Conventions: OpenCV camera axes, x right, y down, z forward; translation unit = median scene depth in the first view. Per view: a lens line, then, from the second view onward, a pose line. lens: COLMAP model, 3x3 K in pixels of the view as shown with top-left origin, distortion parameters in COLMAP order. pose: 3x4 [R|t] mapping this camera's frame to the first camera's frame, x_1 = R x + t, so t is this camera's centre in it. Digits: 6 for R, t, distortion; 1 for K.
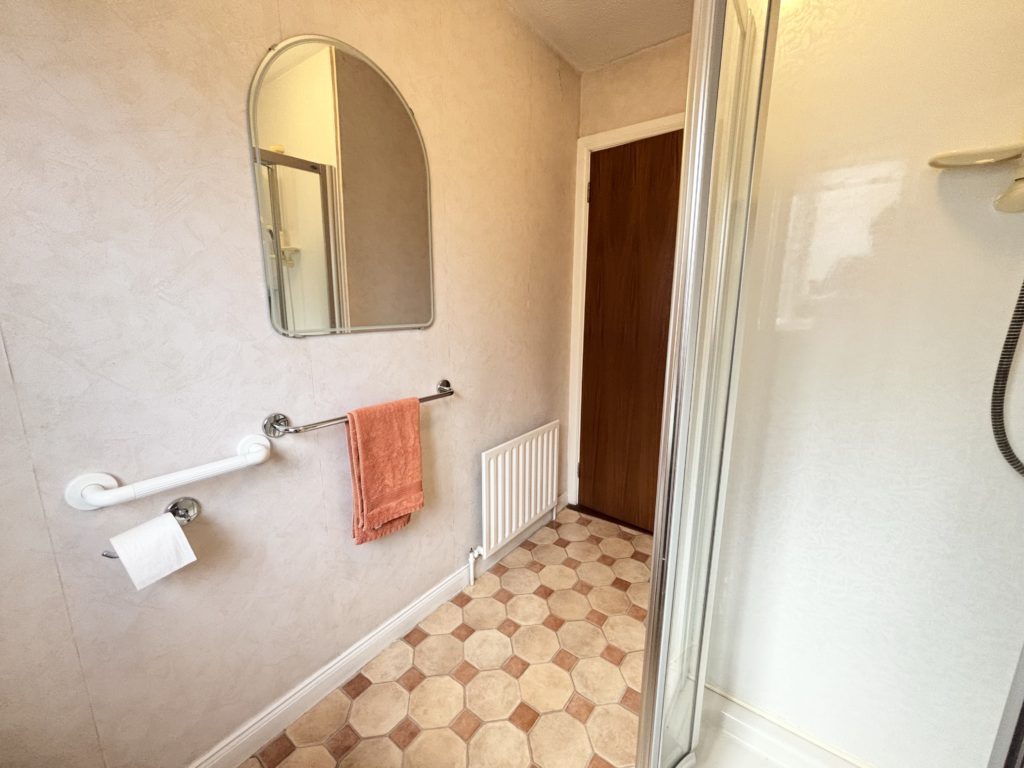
lens RADIAL K [[409.5, 0, 513.1], [0, 409.5, 377.1], [0, 0, 1]] dist [0.002617, 0.000310]
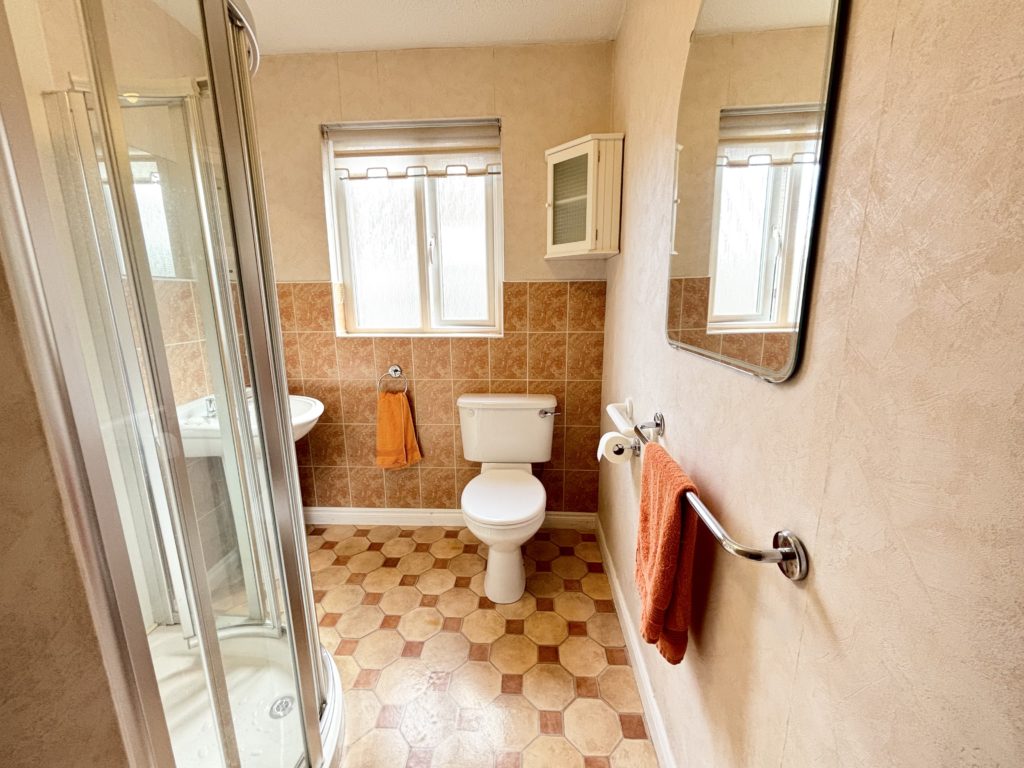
lens RADIAL K [[409.5, 0, 509.3], [0, 409.5, 393.7], [0, 0, 1]] dist [0.002617, 0.000310]
pose [[-0.834808, 0.138689, -0.532786, 0.292545], [-0.081846, 0.925731, 0.369220, -0.311462], [0.544423, 0.351834, -0.761457, 1.597772]]
